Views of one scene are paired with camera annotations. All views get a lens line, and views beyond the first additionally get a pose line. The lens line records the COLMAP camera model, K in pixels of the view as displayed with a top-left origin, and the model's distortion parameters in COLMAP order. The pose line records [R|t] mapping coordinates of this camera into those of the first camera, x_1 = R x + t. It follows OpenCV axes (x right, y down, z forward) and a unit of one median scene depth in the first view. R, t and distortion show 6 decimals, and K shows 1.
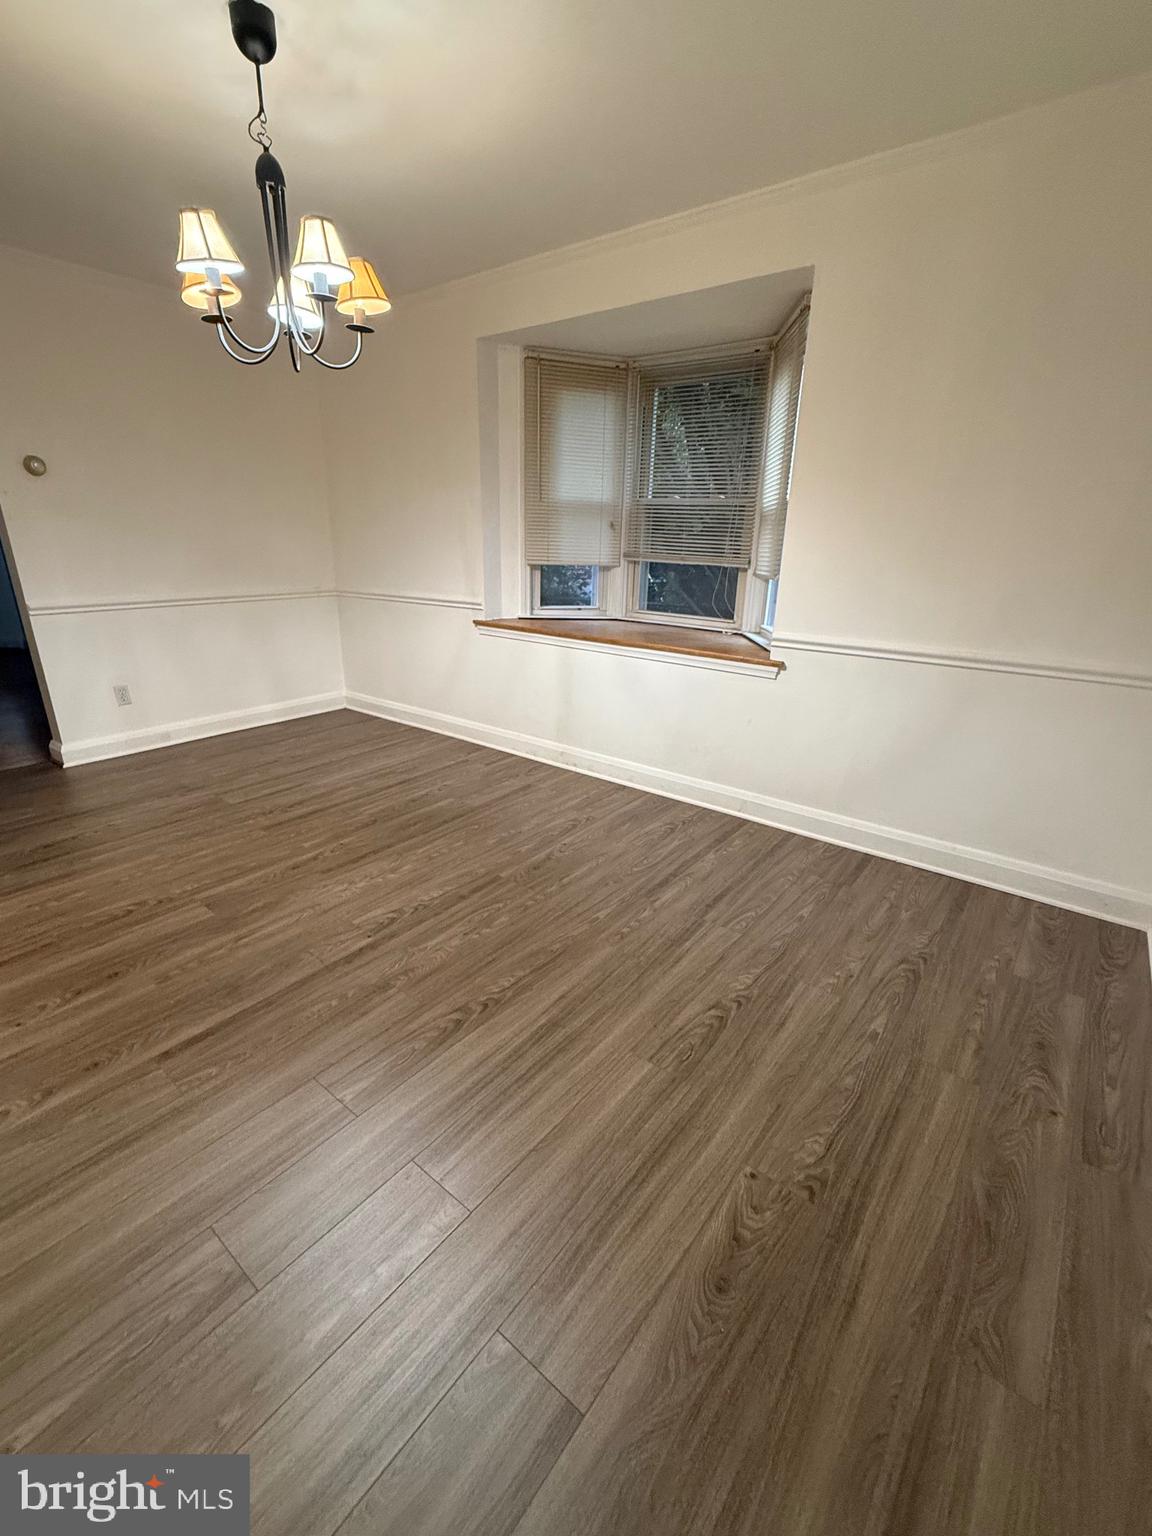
lens RADIAL K [[660.6, 0, 576.0], [0, 660.6, 768.0], [0, 0, 1]] dist [-0.001900, 0.000144]
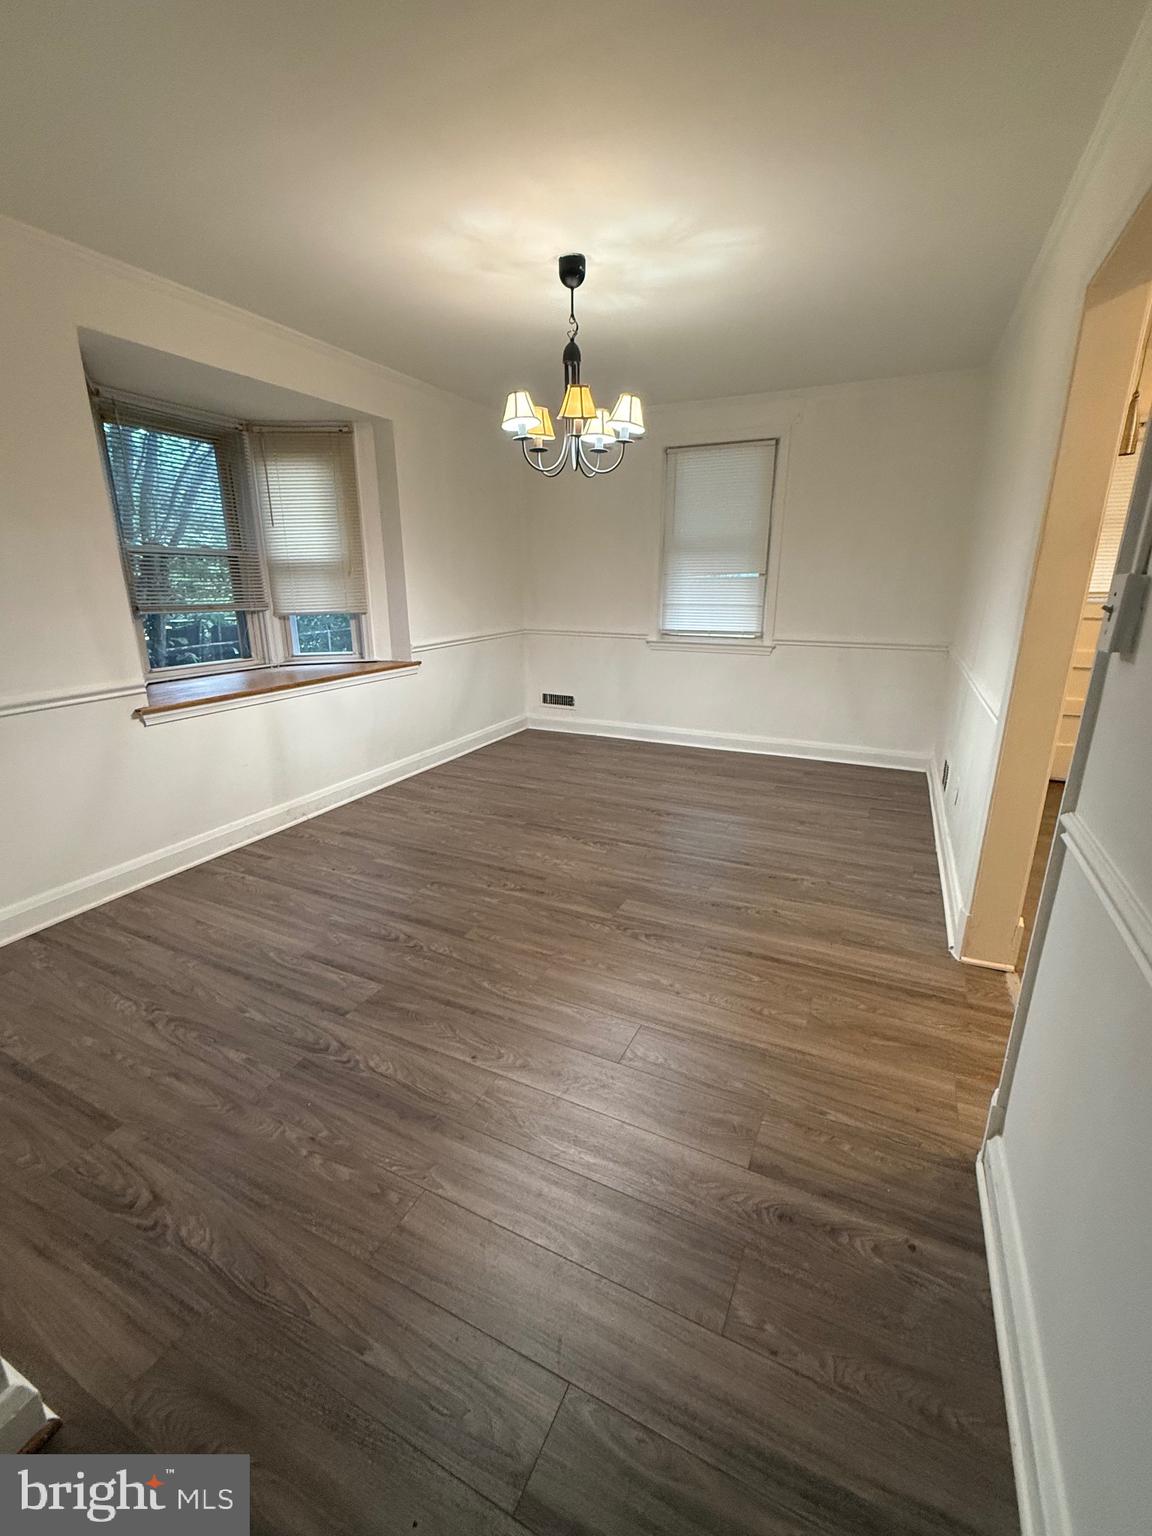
lens RADIAL K [[660.6, 0, 576.0], [0, 660.6, 768.0], [0, 0, 1]] dist [-0.001900, 0.000144]
pose [[-0.214376, -0.291286, 0.932306, -1.365135], [0.326715, 0.878133, 0.349486, -0.382907], [-0.920489, 0.379520, -0.093083, 0.951114]]
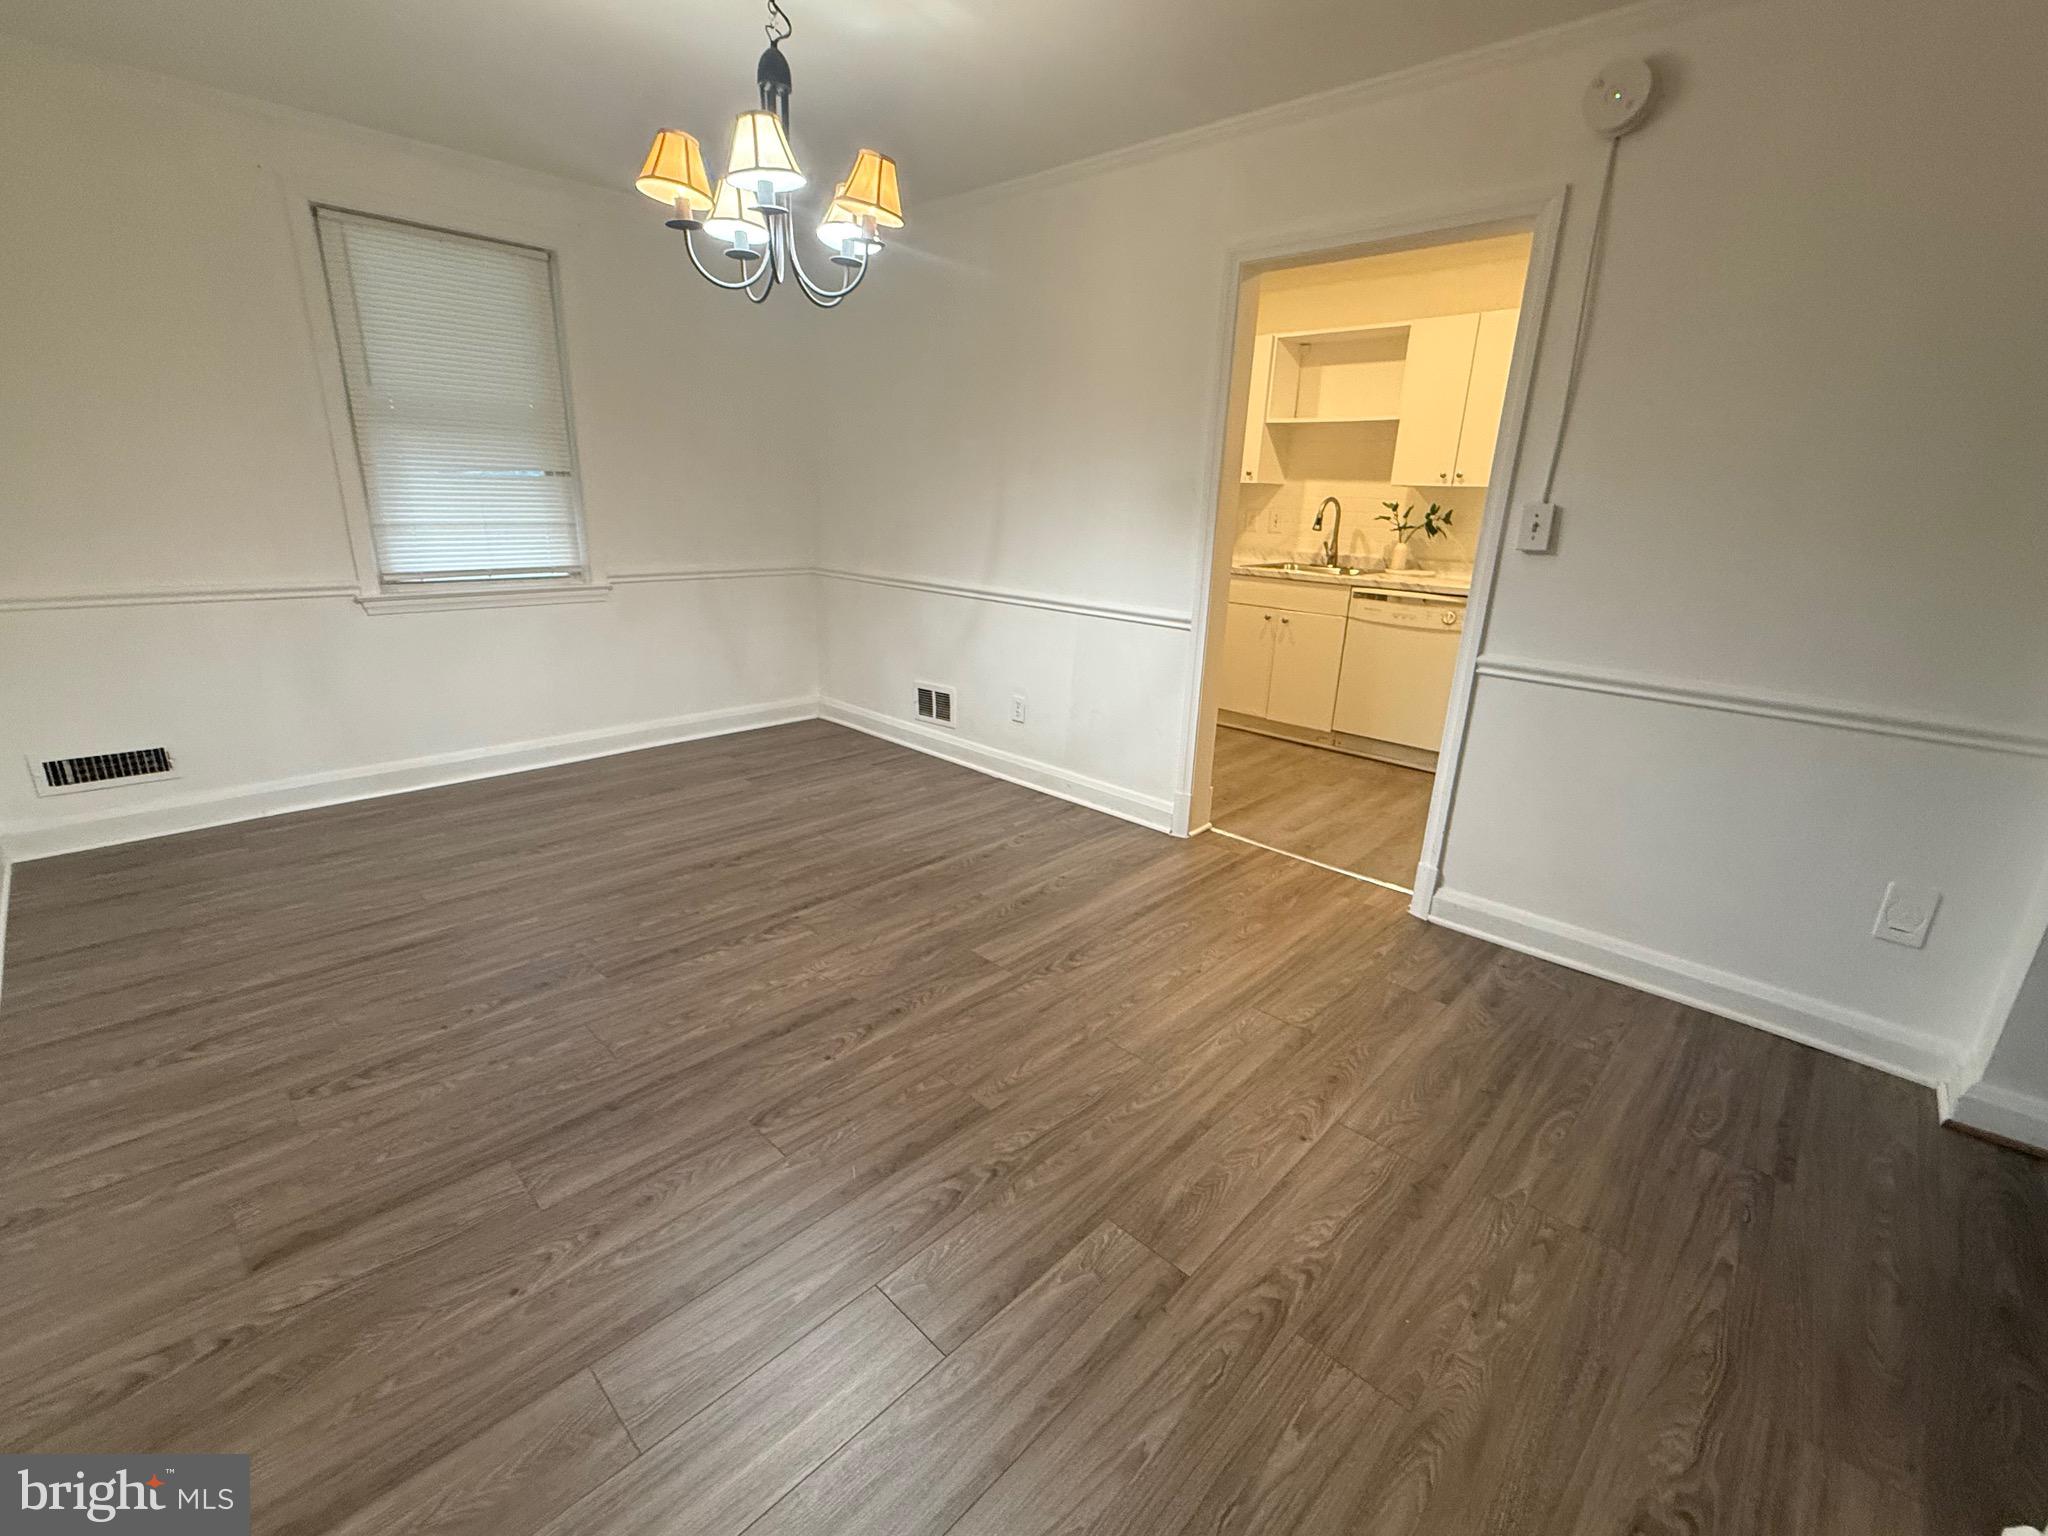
lens RADIAL K [[880.8, 0, 1030.6], [0, 880.8, 766.3], [0, 0, 1]] dist [-0.001900, 0.000144]
pose [[-0.994430, -0.075078, 0.073981, -0.592258], [-0.015552, 0.798710, 0.601515, -0.559560], [-0.104250, 0.597013, -0.795429, 1.505212]]
